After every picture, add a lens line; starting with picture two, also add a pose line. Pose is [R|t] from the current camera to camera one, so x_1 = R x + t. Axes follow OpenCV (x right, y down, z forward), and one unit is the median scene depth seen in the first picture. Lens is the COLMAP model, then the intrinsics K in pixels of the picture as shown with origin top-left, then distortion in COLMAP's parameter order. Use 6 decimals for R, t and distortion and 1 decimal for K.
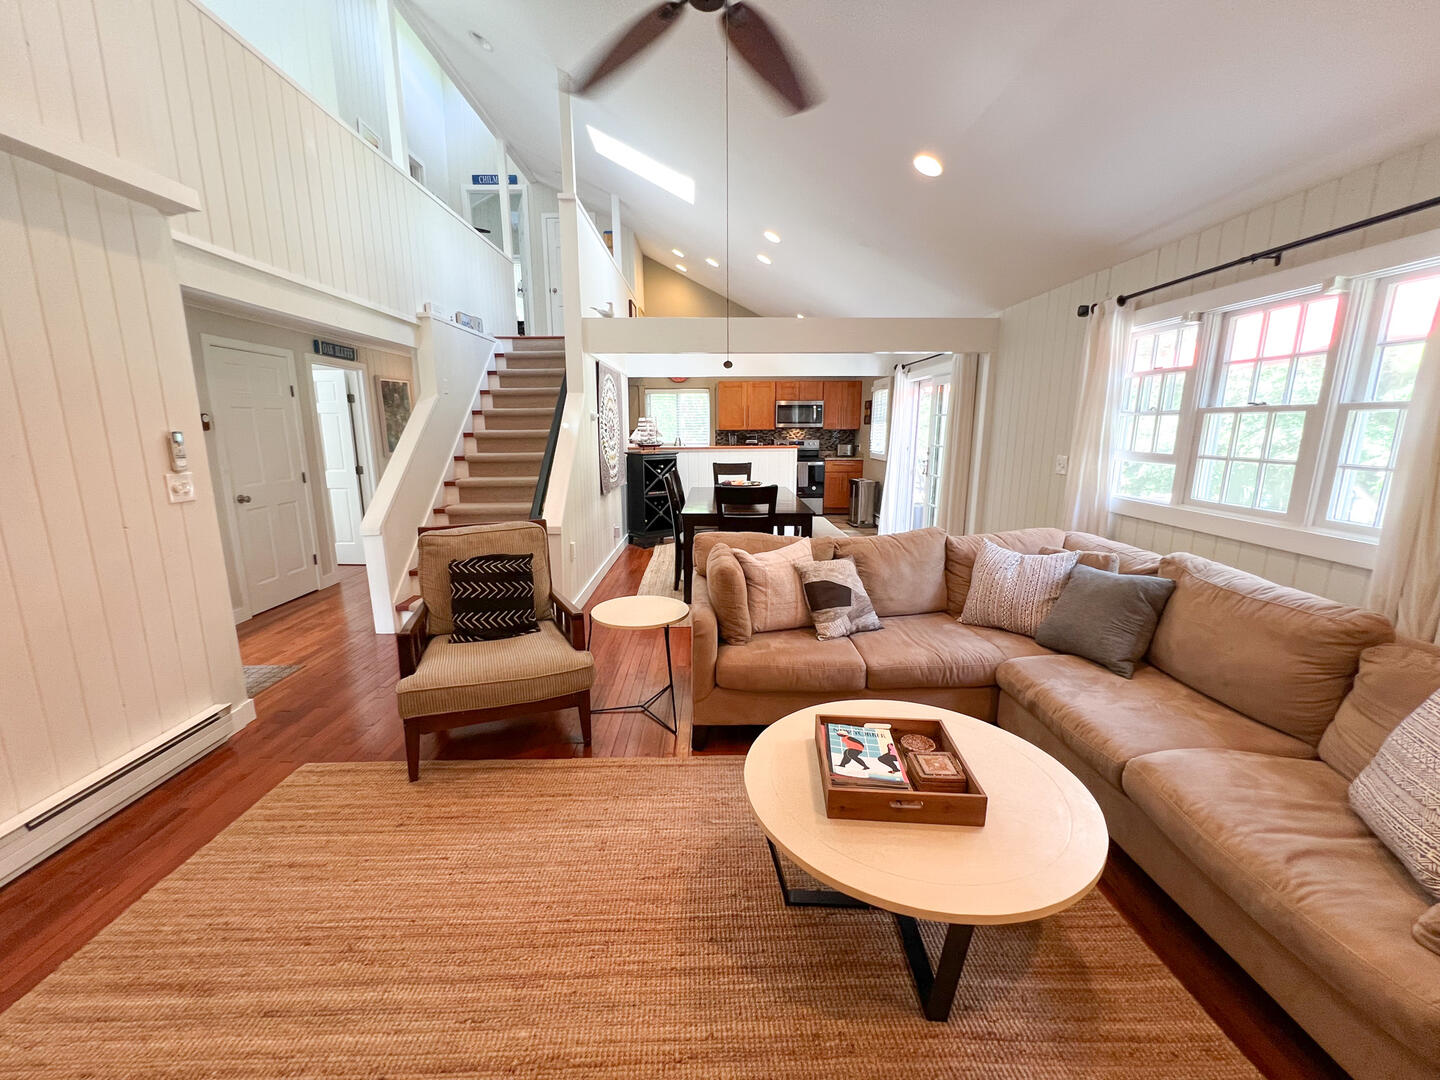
lens RADIAL K [[581.3, 0, 716.6], [0, 581.3, 540.0], [0, 0, 1]] dist [-0.001854, -0.000160]
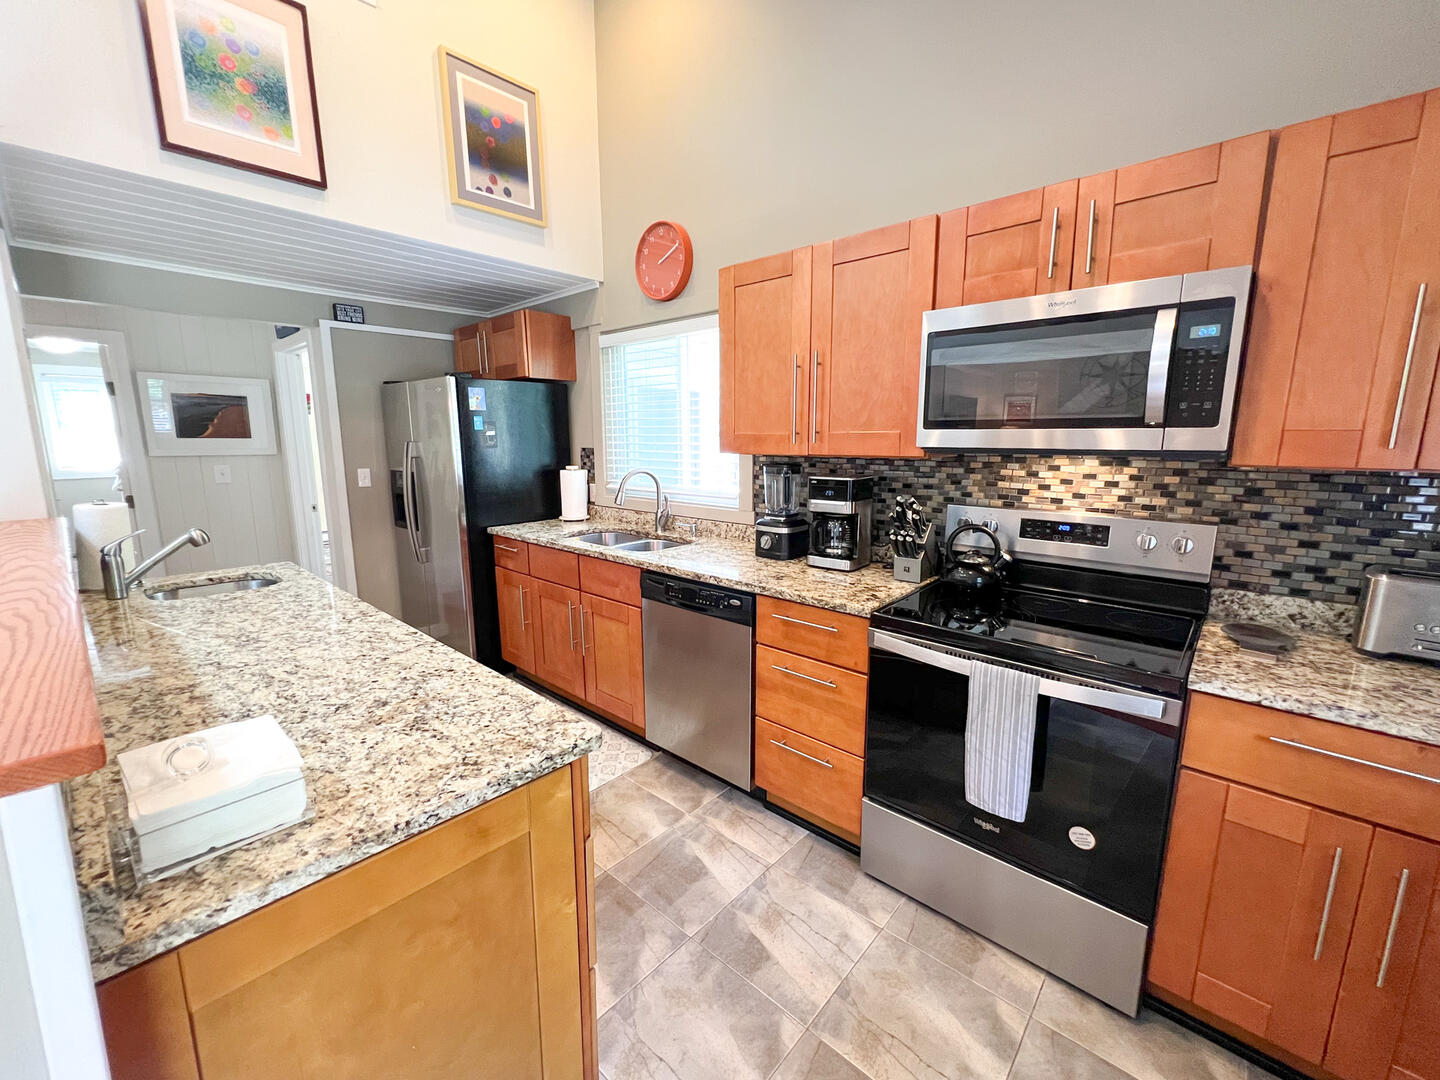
lens RADIAL K [[581.3, 0, 723.1], [0, 581.3, 539.1], [0, 0, 1]] dist [-0.001854, -0.000160]
pose [[0.741604, 0.114451, -0.661002, 0.188596], [-0.132989, 0.990865, 0.022361, -0.159050], [0.657523, 0.071323, 0.750051, 0.808498]]
